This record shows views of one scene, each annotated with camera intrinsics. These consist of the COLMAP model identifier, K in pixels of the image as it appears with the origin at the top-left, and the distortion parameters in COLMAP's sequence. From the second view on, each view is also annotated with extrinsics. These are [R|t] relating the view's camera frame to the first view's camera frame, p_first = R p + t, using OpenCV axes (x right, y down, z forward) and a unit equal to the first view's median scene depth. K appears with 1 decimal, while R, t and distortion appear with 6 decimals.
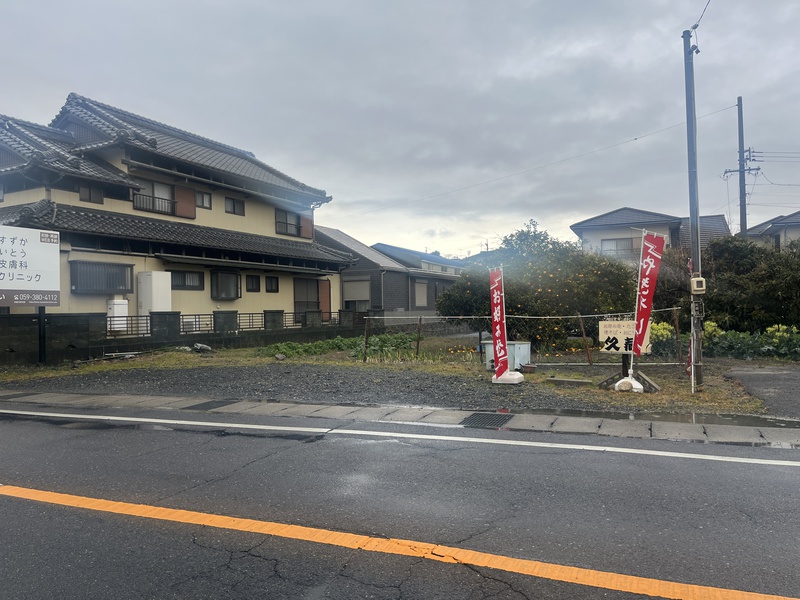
lens RADIAL K [[602.3, 0, 400.0], [0, 602.3, 300.0], [0, 0, 1]] dist [0.059331, -0.100366]
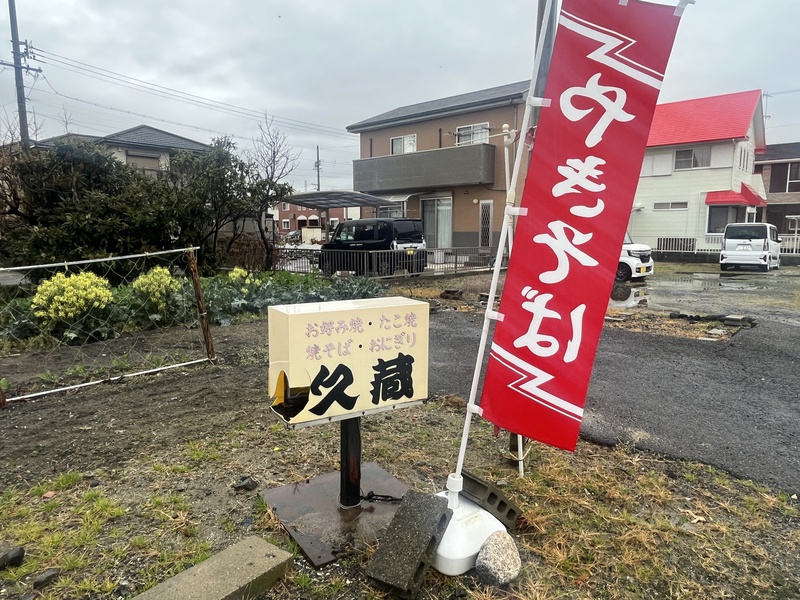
lens RADIAL K [[515.9, 0, 400.0], [0, 515.9, 300.0], [0, 0, 1]] dist [-0.003250, -0.002243]
pose [[0.308420, -0.102846, 0.945674, 0.137522], [-0.025530, 0.992885, 0.116307, 0.002534], [-0.950908, -0.060015, 0.303600, 0.899018]]
